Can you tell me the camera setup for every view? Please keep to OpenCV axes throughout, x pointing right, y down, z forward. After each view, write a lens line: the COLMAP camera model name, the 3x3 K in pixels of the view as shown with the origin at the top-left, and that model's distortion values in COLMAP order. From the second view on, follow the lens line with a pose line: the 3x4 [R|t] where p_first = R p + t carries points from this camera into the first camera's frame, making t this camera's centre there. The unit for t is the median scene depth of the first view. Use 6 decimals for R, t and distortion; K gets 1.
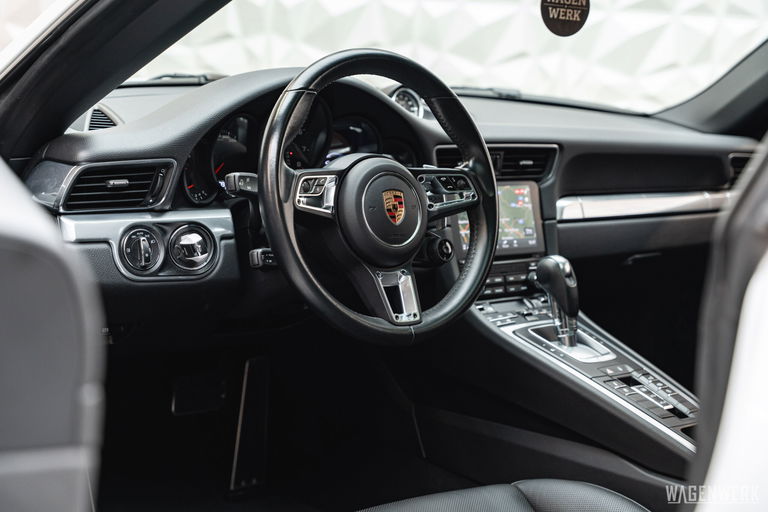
lens RADIAL K [[1257.2, 0, 384.0], [0, 1257.2, 256.0], [0, 0, 1]] dist [0.026897, 0.126404]
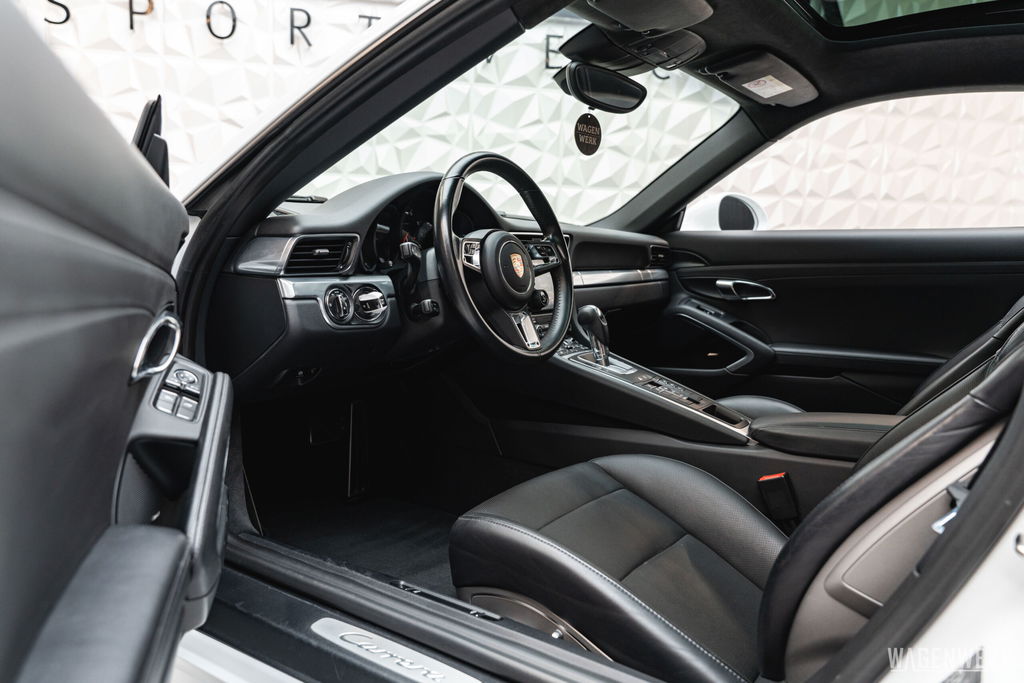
lens RADIAL K [[778.0, 0, 512.0], [0, 778.0, 341.5], [0, 0, 1]] dist [-0.007364, -0.000893]
pose [[0.958335, -0.066683, 0.277755, -0.235506], [0.072349, 0.997327, -0.010189, 0.051147], [-0.276333, 0.029860, 0.960598, 0.181795]]
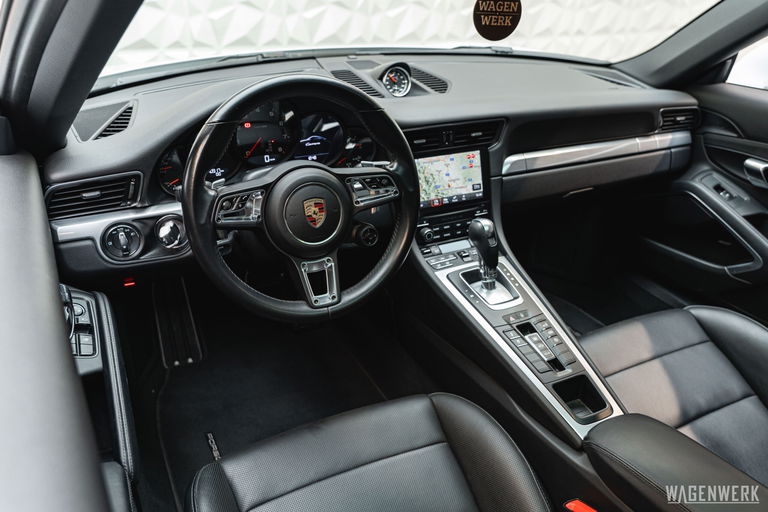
lens RADIAL K [[618.9, 0, 384.0], [0, 618.9, 256.0], [0, 0, 1]] dist [0.008682, 0.000928]
pose [[0.977432, 0.058790, -0.202904, 0.192737], [0.000334, 0.960064, 0.279782, -0.162125], [0.211249, -0.273535, 0.938377, 0.432532]]
